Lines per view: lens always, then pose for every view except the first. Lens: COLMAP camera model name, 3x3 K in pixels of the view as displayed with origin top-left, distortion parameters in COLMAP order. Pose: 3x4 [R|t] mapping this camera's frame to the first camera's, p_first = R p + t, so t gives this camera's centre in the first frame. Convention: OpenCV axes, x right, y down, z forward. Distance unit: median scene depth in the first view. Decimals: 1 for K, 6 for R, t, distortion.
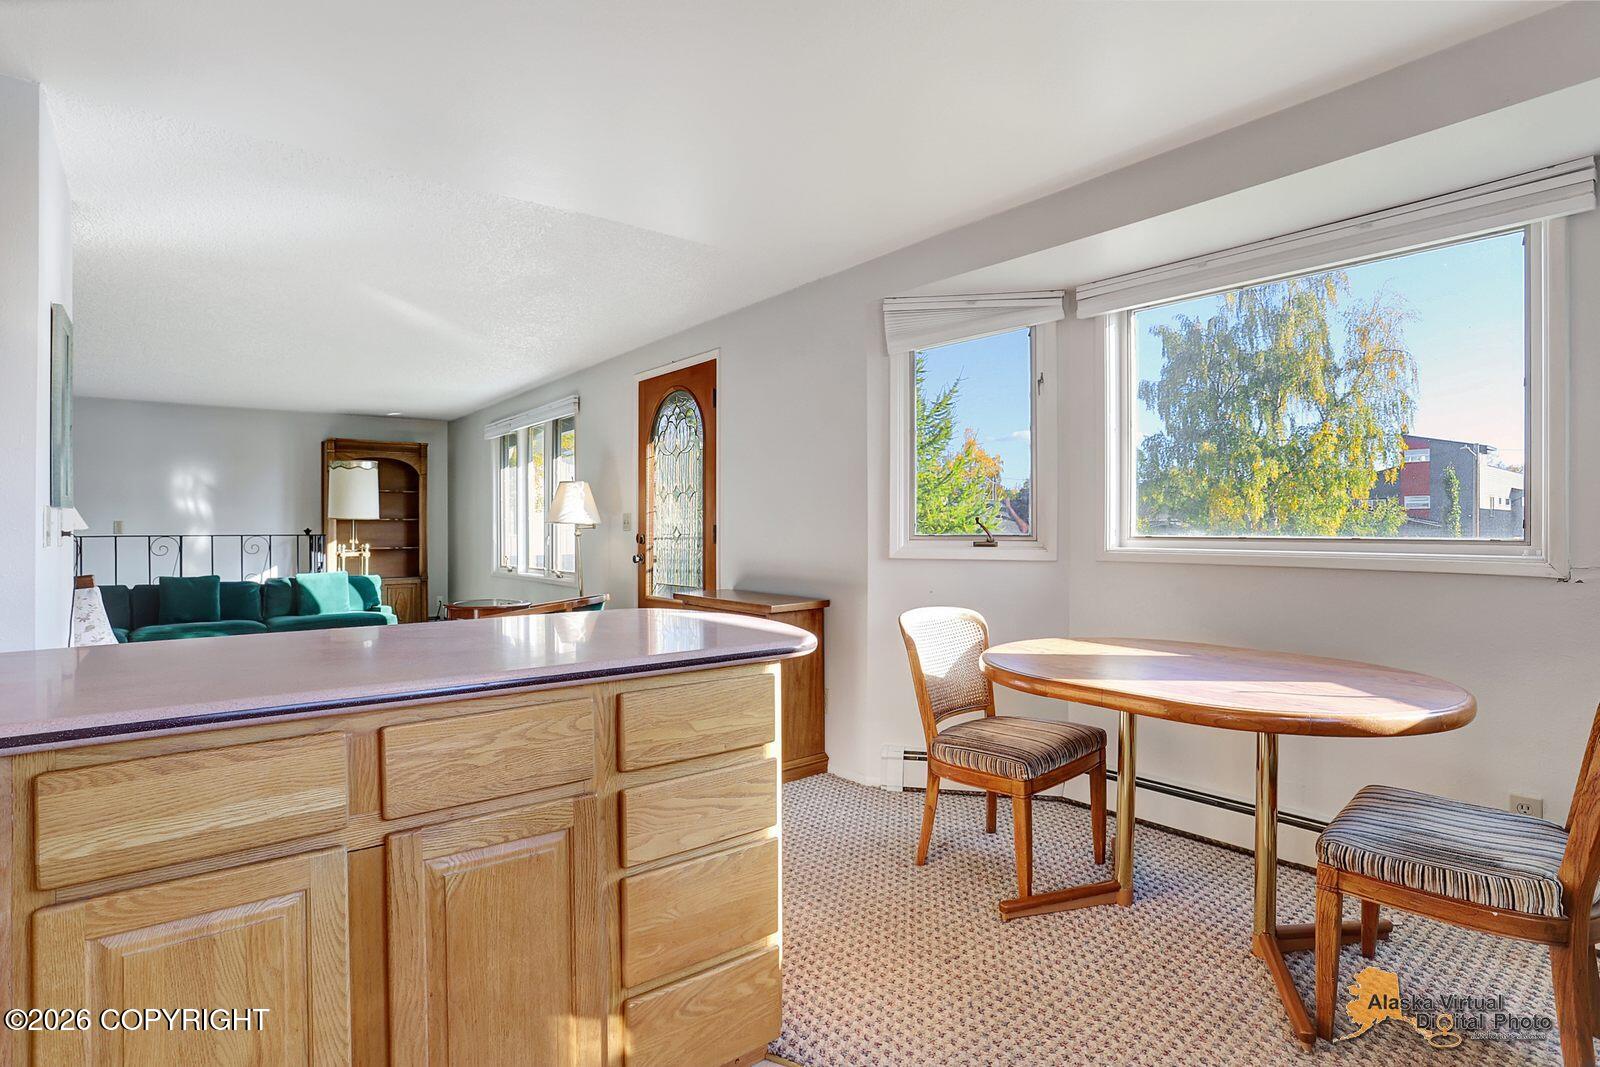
lens RADIAL K [[817.7, 0, 804.1], [0, 817.7, 523.9], [0, 0, 1]] dist [-0.022589, 0.000227]
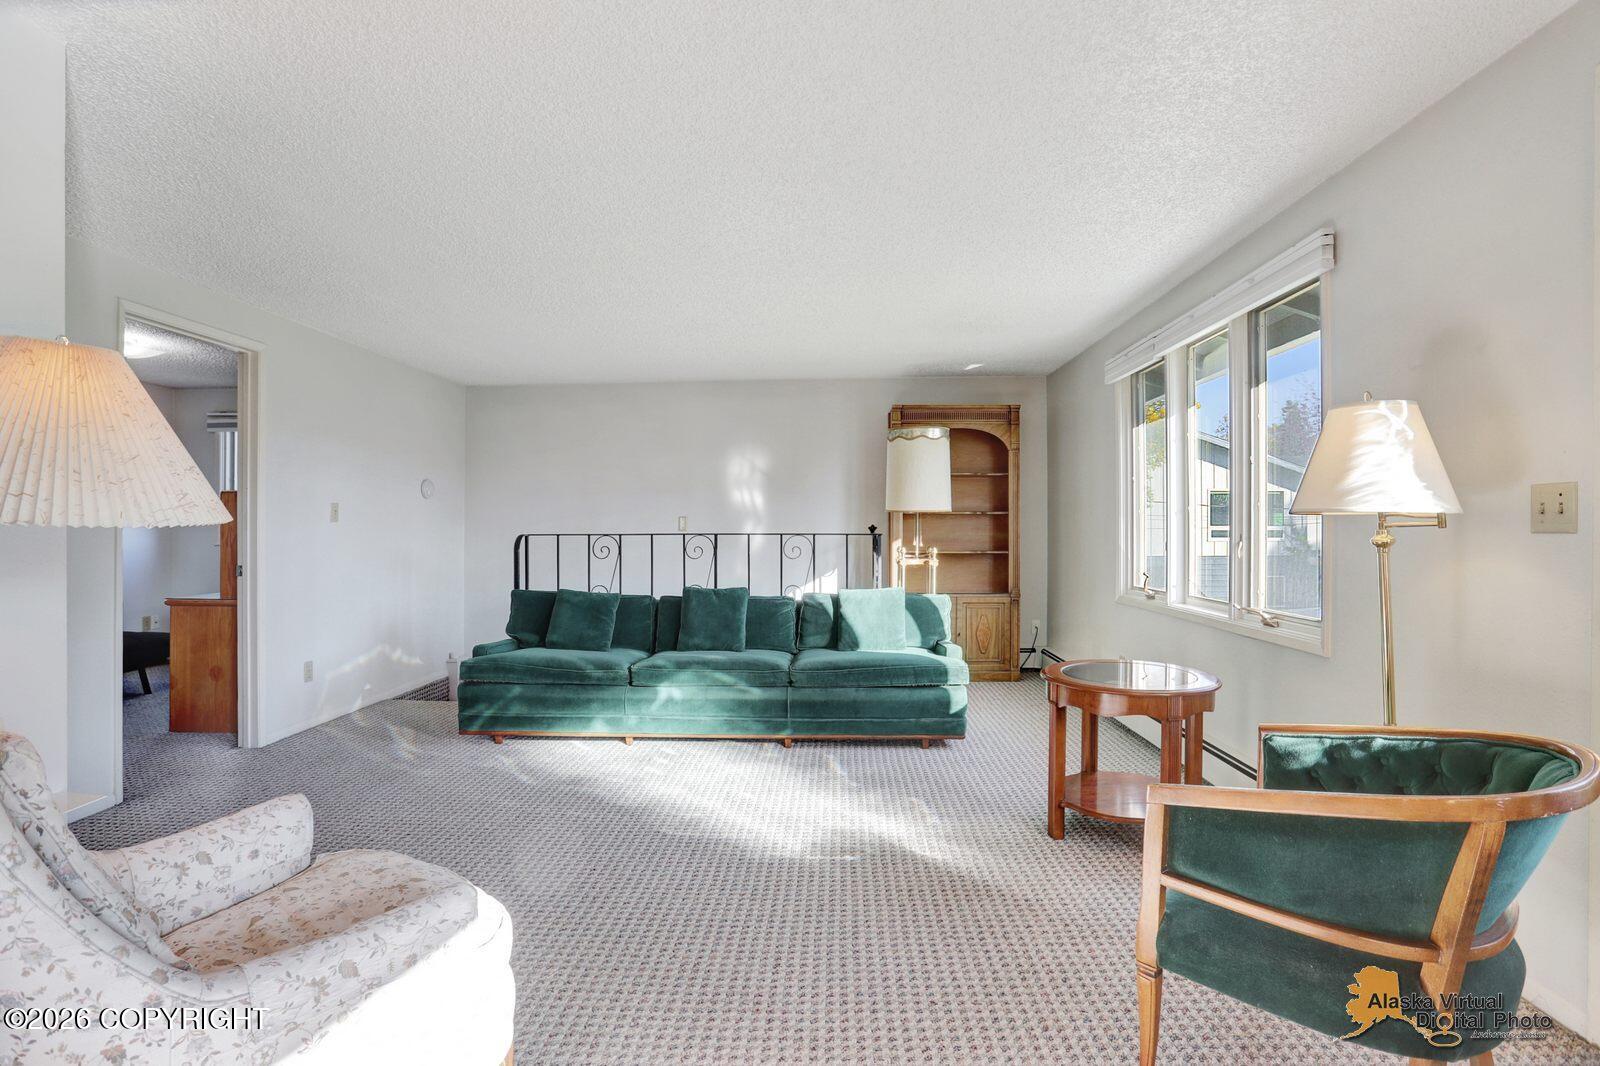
lens RADIAL K [[784.6, 0, 800.0], [0, 784.6, 533.0], [0, 0, 1]] dist [0.011376, 0.000879]
pose [[0.755928, 0.008046, -0.654605, -0.190980], [0.001814, 0.999895, 0.014385, 0.002510], [0.654652, -0.012062, 0.755834, 0.427970]]
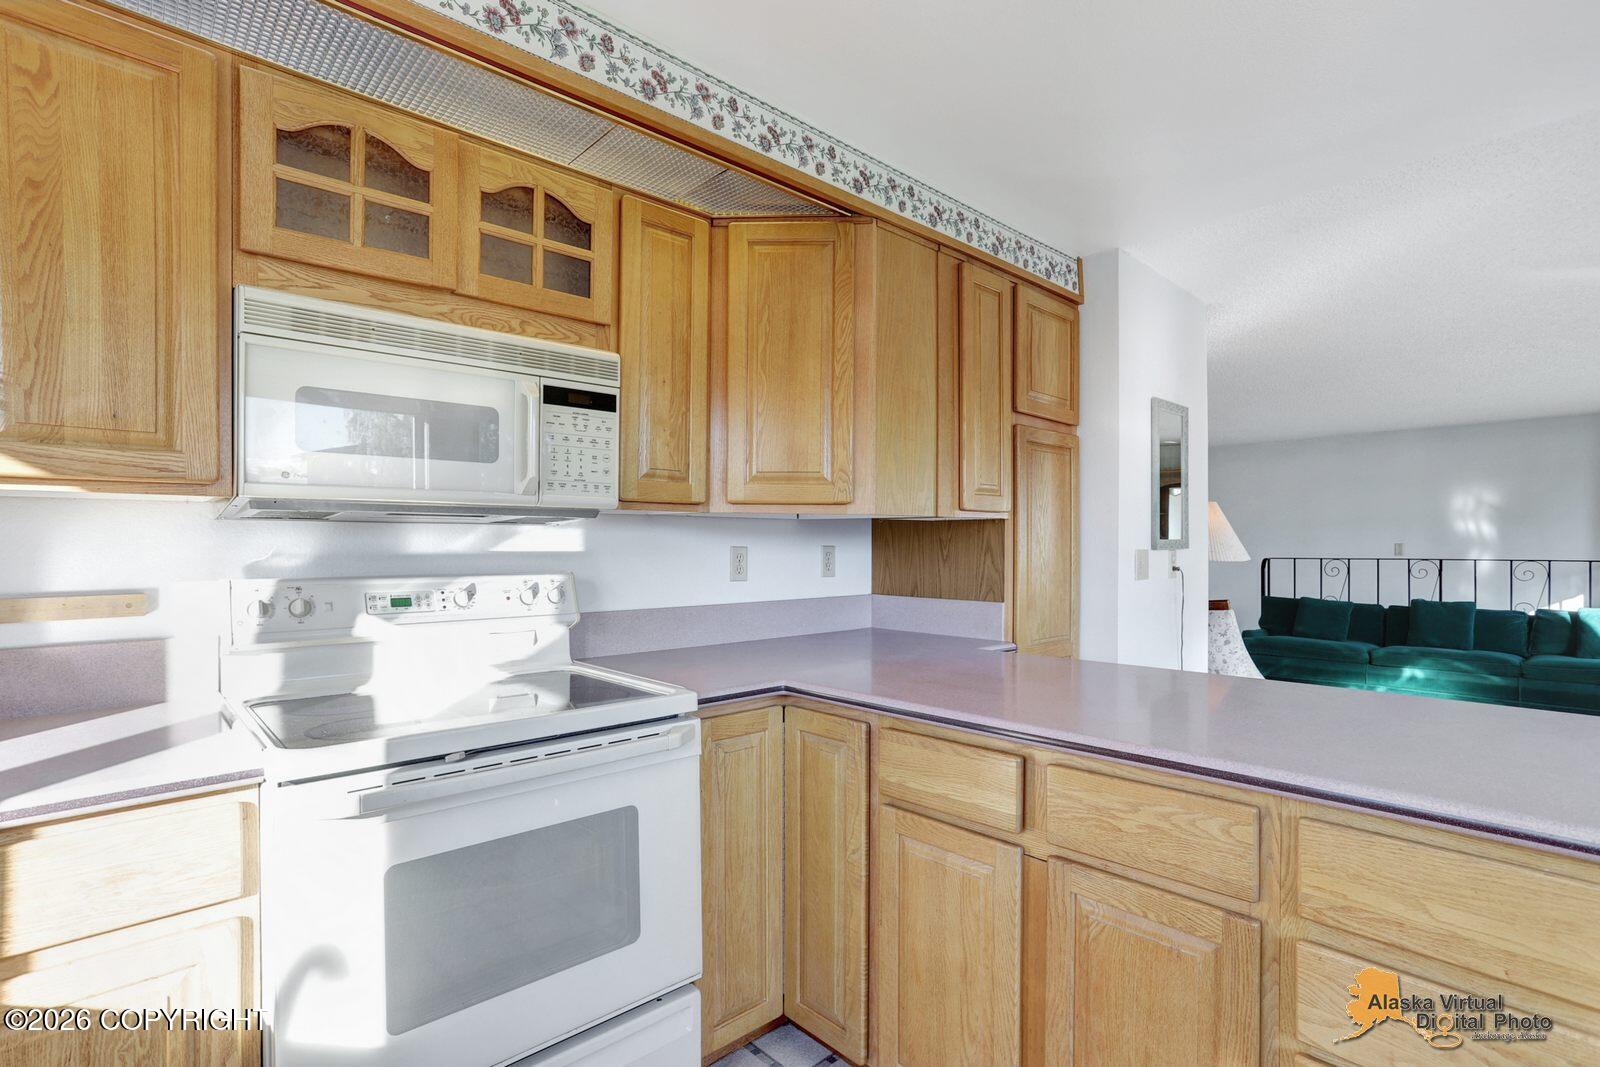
lens RADIAL K [[784.6, 0, 800.0], [0, 784.6, 533.5], [0, 0, 1]] dist [0.011376, 0.000879]
pose [[0.089706, -0.008133, -0.995935, 0.119831], [0.010435, 0.999919, -0.007225, -0.016643], [0.995914, -0.009745, 0.089784, 0.105250]]
